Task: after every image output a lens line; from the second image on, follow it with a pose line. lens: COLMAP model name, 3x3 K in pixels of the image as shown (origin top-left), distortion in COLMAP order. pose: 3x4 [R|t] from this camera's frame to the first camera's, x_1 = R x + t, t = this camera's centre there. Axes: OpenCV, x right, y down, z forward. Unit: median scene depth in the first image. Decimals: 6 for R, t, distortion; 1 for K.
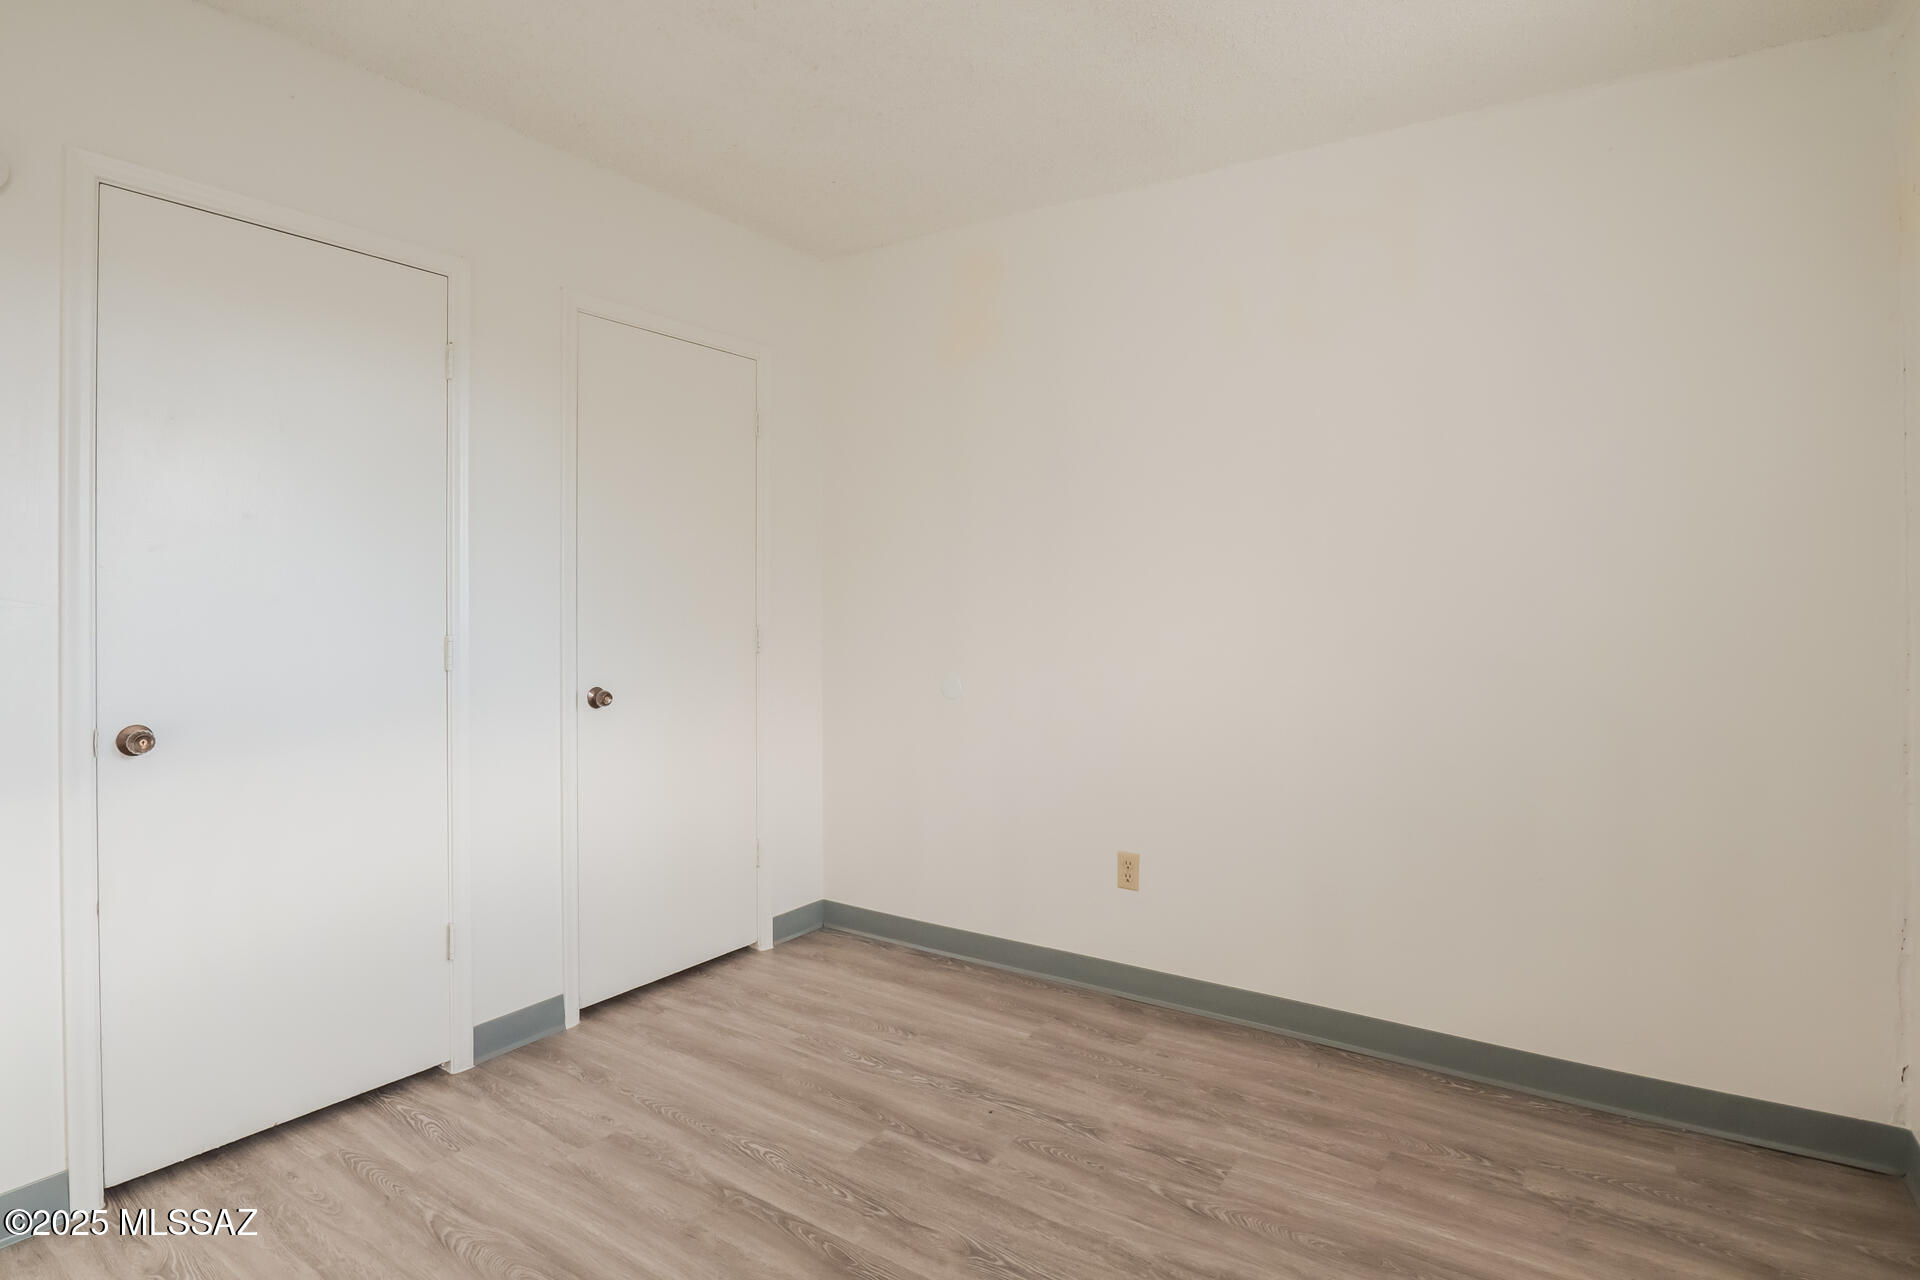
lens RADIAL K [[984.7, 0, 958.3], [0, 984.7, 608.7], [0, 0, 1]] dist [-0.002456, -0.014068]
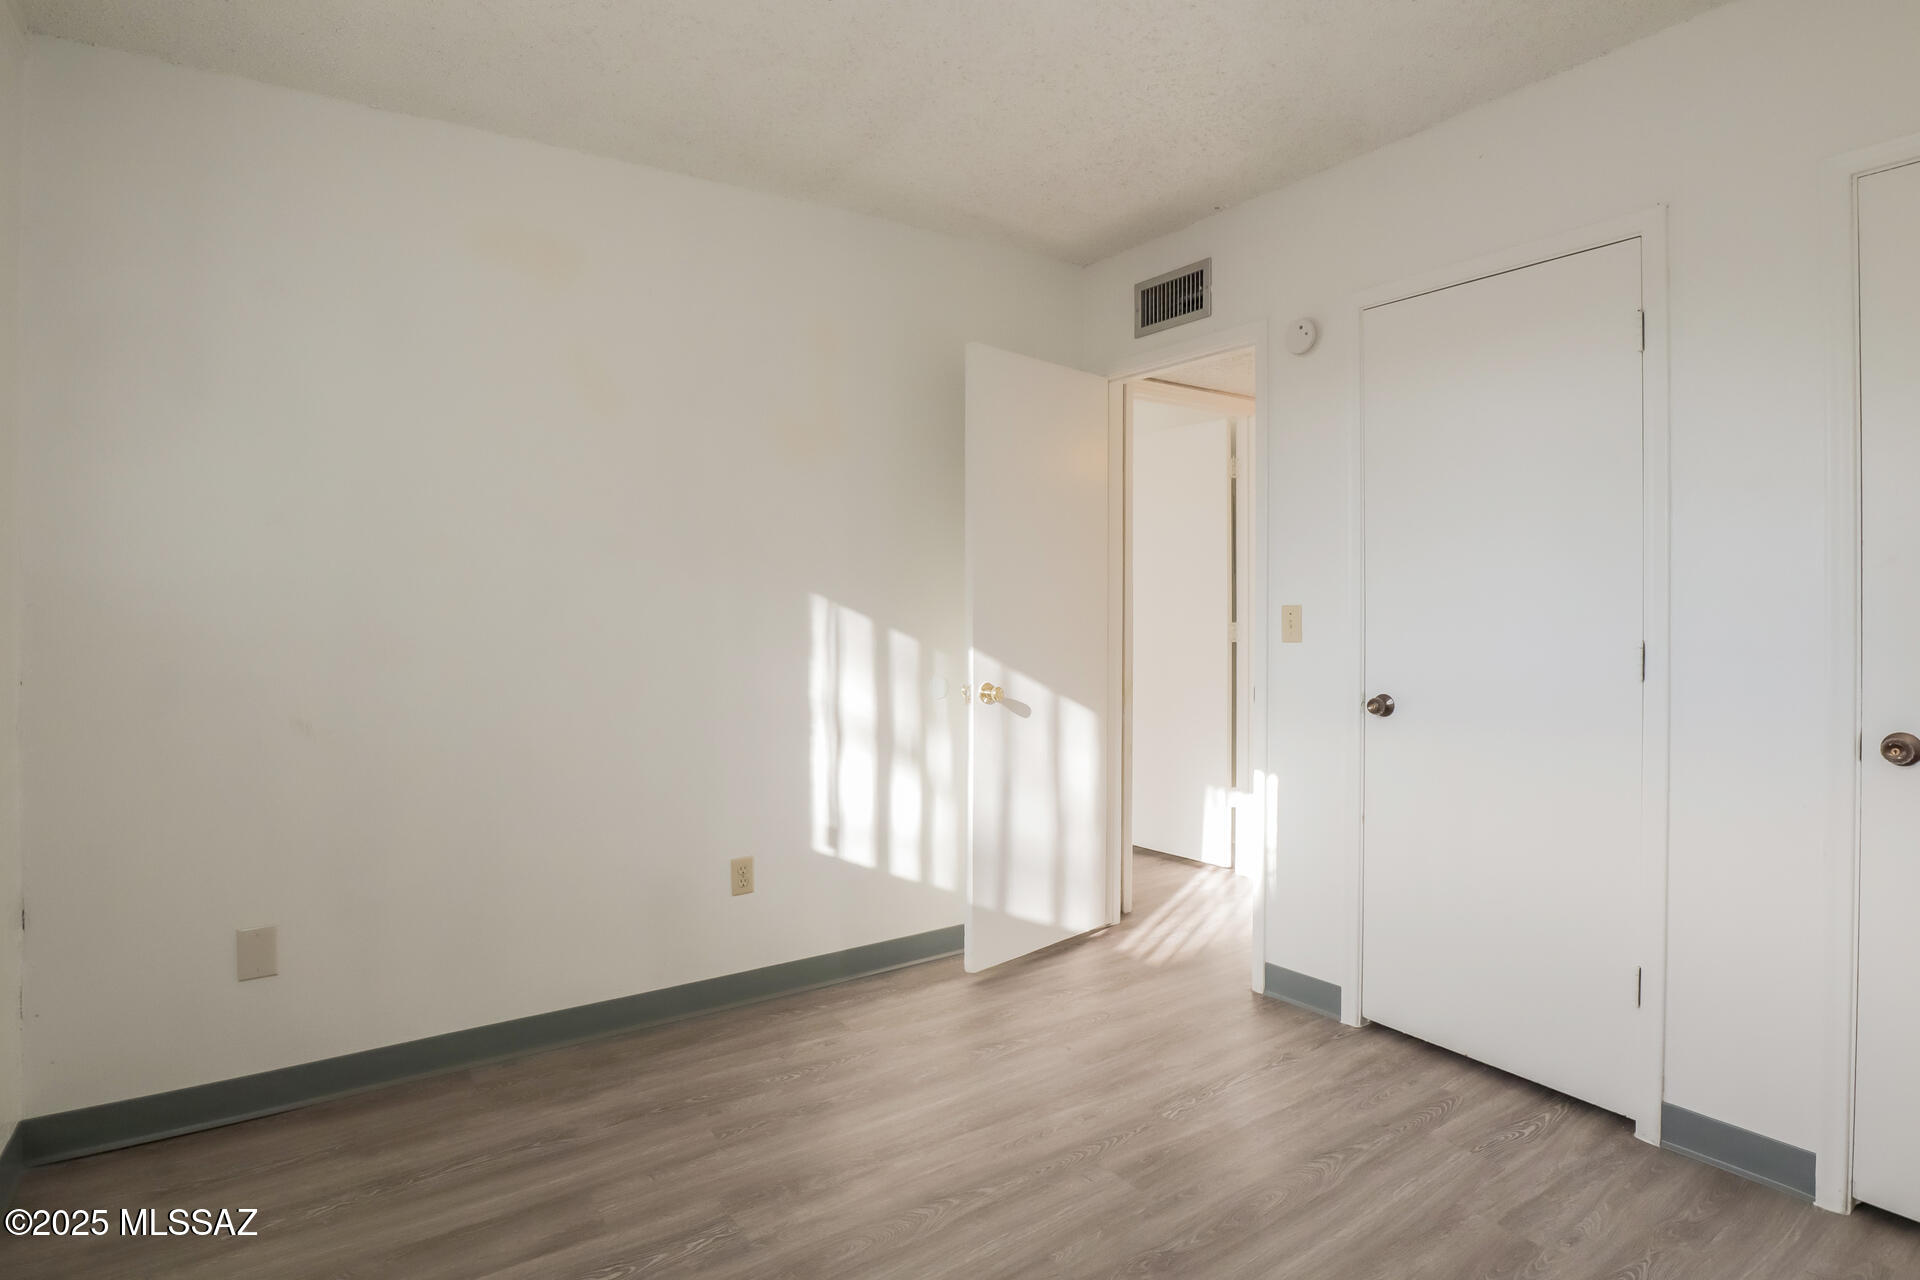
lens RADIAL K [[984.7, 0, 958.3], [0, 984.7, 608.7], [0, 0, 1]] dist [-0.002456, -0.014068]
pose [[-0.358622, 0.006299, -0.933462, 0.594700], [-0.003443, 0.999962, 0.008071, -0.009616], [0.933476, 0.006108, -0.358587, 0.839415]]
